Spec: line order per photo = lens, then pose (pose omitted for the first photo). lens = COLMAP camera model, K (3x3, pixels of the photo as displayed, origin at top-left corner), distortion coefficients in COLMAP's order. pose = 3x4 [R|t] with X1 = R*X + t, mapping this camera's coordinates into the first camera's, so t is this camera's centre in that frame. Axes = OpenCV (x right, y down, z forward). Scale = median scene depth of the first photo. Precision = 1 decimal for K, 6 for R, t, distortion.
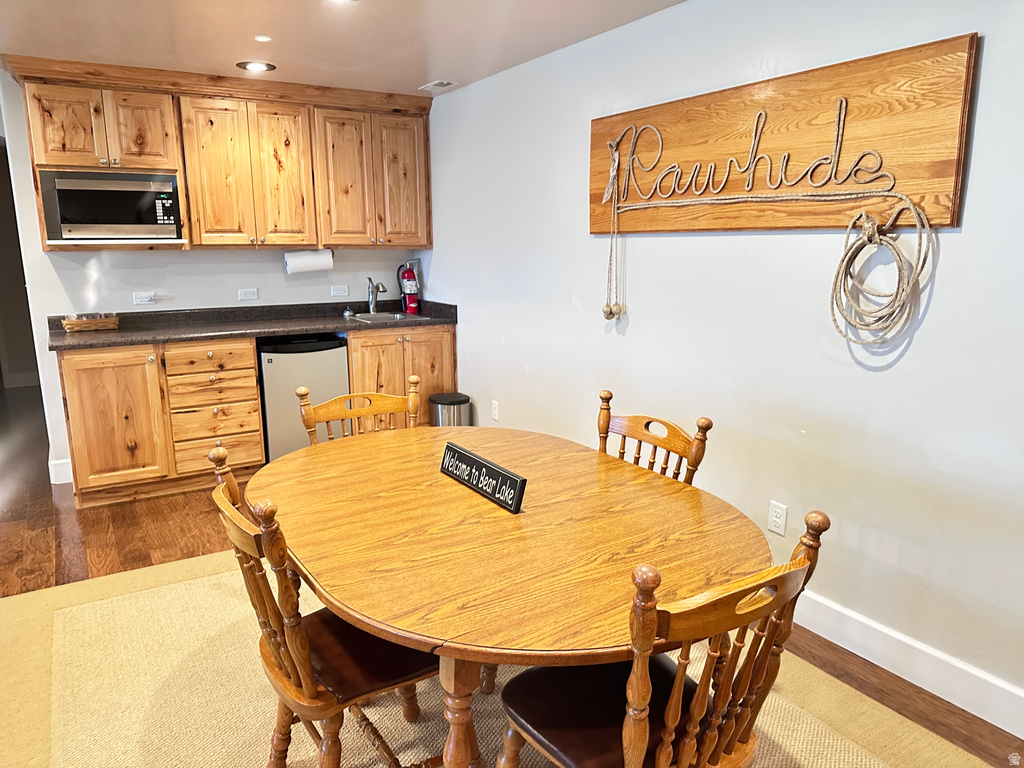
lens RADIAL K [[711.7, 0, 512.0], [0, 711.7, 384.0], [0, 0, 1]] dist [0.111739, -0.178914]
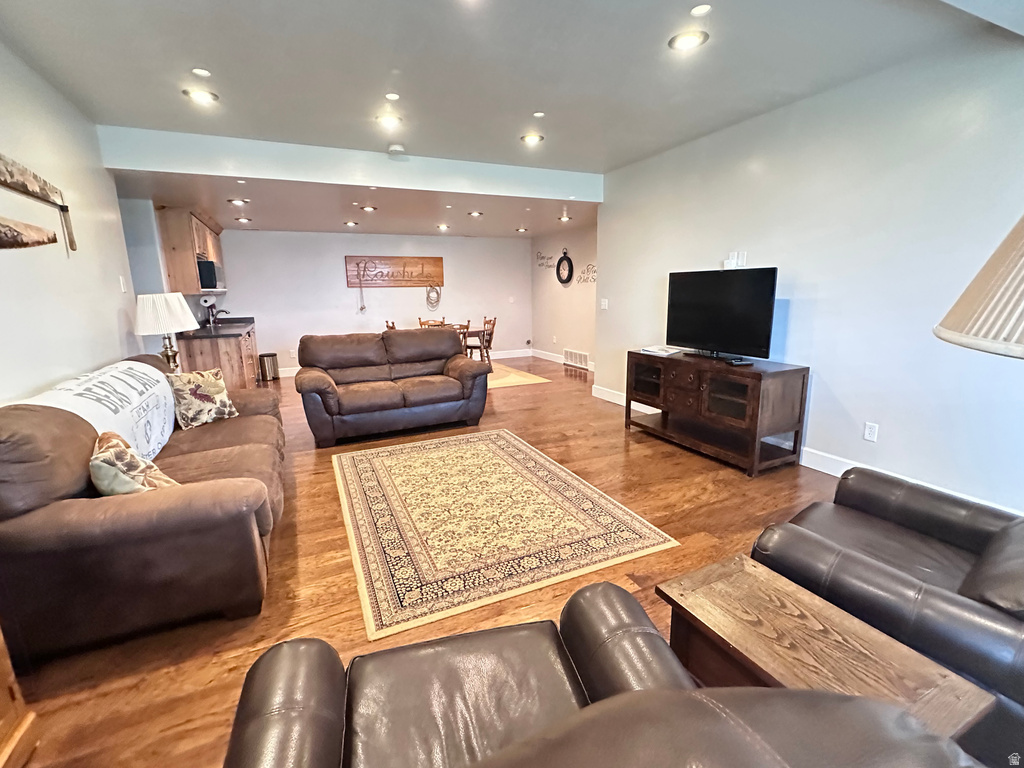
lens RADIAL K [[470.9, 0, 512.0], [0, 470.9, 384.0], [0, 0, 1]] dist [-0.003252, -0.000937]
pose [[0.105020, -0.192068, 0.975746, -1.853285], [0.211682, 0.963004, 0.166776, 0.032764], [-0.971680, 0.189033, 0.141792, -0.032568]]
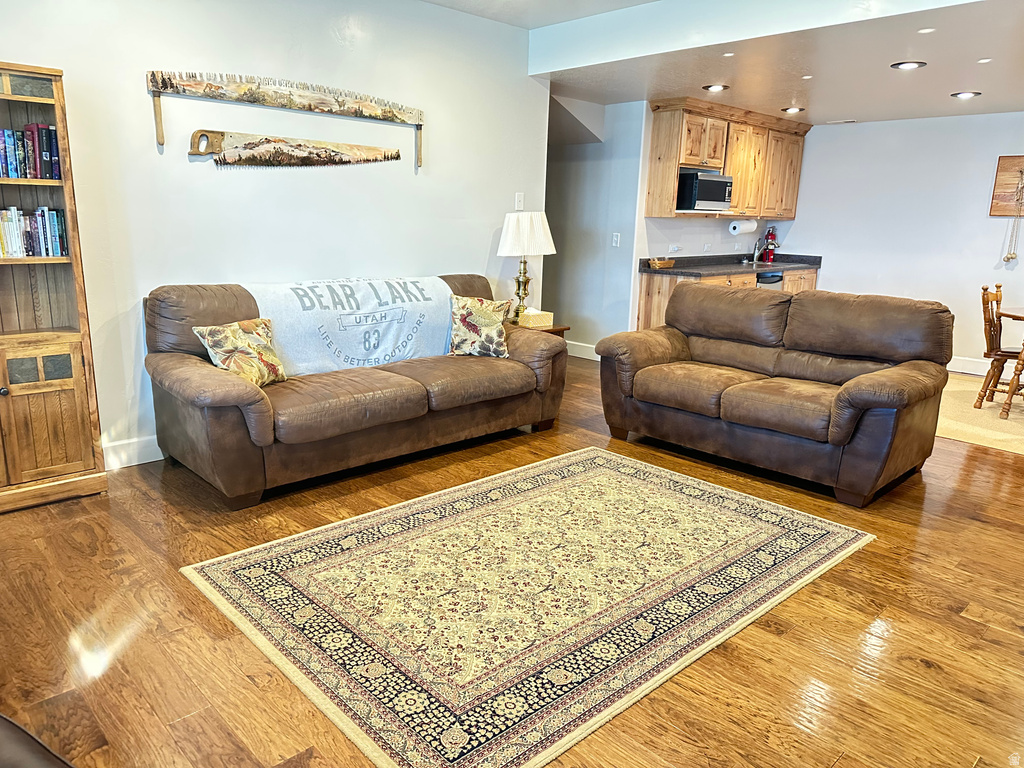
lens RADIAL K [[711.7, 0, 512.0], [0, 711.7, 384.0], [0, 0, 1]] dist [0.111739, -0.178914]
pose [[0.975315, -0.020070, 0.219902, -1.316411], [0.012454, 0.999275, 0.035966, 0.127230], [-0.220465, -0.032339, 0.974859, -0.500871]]
